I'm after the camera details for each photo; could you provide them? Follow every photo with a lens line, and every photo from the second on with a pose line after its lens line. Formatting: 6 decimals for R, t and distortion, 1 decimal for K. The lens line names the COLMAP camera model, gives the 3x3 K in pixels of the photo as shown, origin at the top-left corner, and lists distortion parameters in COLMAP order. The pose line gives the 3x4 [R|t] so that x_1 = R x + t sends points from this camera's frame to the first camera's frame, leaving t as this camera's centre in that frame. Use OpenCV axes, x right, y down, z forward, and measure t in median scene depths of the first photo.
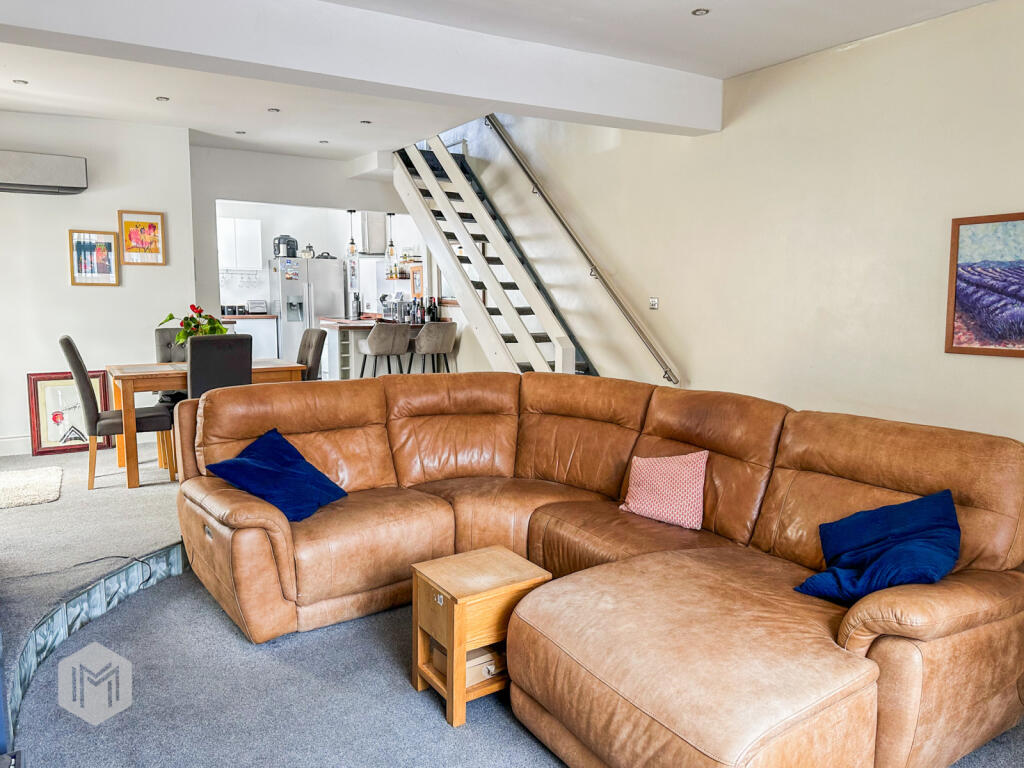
lens RADIAL K [[717.6, 0, 512.0], [0, 717.6, 384.0], [0, 0, 1]] dist [0.024166, -0.036848]
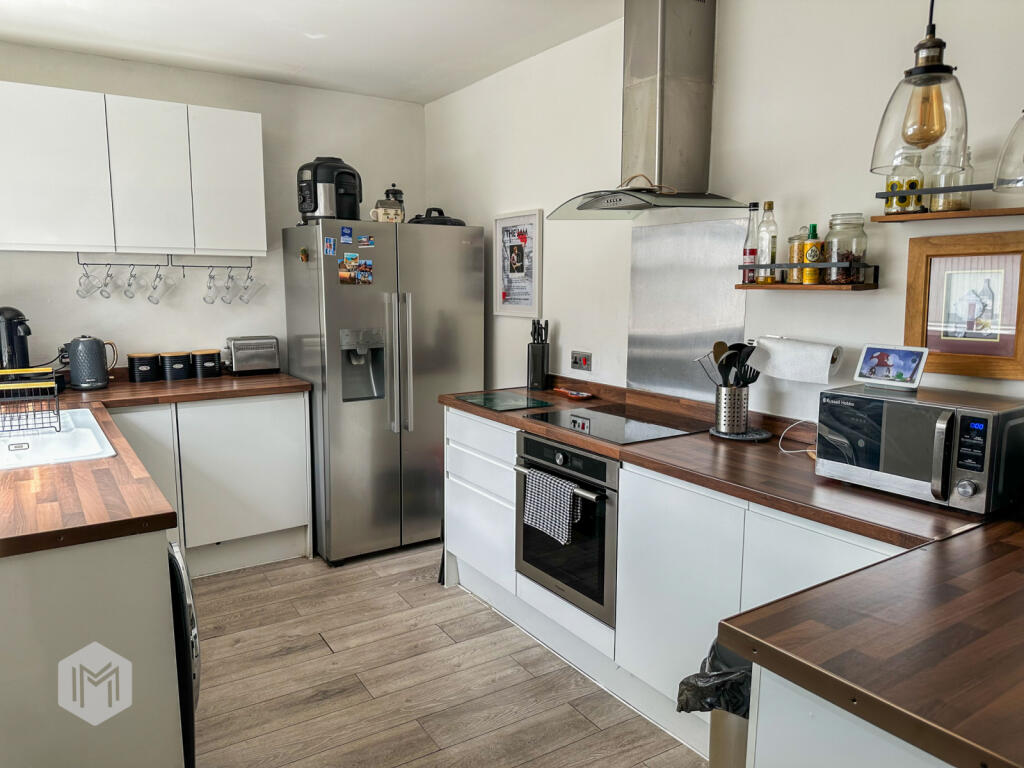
lens RADIAL K [[712.7, 0, 512.0], [0, 712.7, 384.0], [0, 0, 1]] dist [0.149486, -0.246897]
pose [[0.999983, -0.003965, -0.004239, -0.222345], [0.004092, 0.999530, 0.030373, -0.103873], [0.004117, -0.030390, 0.999530, 0.632712]]
